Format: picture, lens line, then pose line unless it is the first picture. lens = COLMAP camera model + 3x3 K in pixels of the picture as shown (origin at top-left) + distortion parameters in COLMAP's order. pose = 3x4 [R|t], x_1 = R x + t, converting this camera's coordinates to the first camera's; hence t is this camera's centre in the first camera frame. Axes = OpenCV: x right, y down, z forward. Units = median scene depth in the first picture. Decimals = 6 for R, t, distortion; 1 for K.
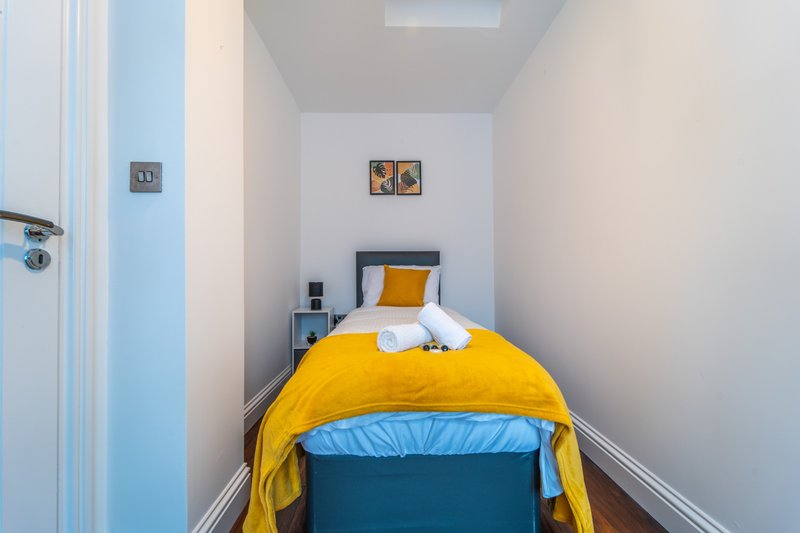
lens RADIAL K [[316.4, 0, 398.2], [0, 316.4, 267.5], [0, 0, 1]] dist [-0.000640, -0.000270]
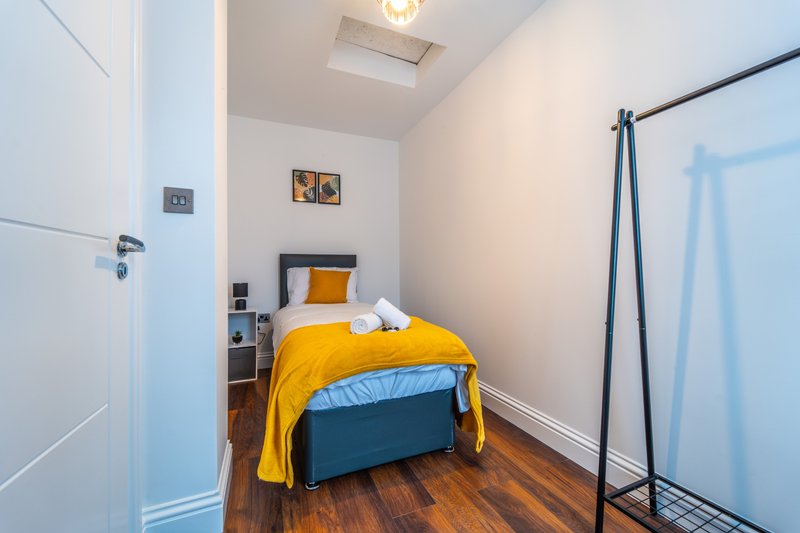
lens RADIAL K [[316.4, 0, 398.2], [0, 316.4, 267.5], [0, 0, 1]] dist [-0.000640, -0.000270]
pose [[0.933687, 0.004820, 0.358059, -0.421471], [-0.007297, 0.999958, 0.005567, -0.039989], [-0.358017, -0.007810, 0.933683, -0.409152]]
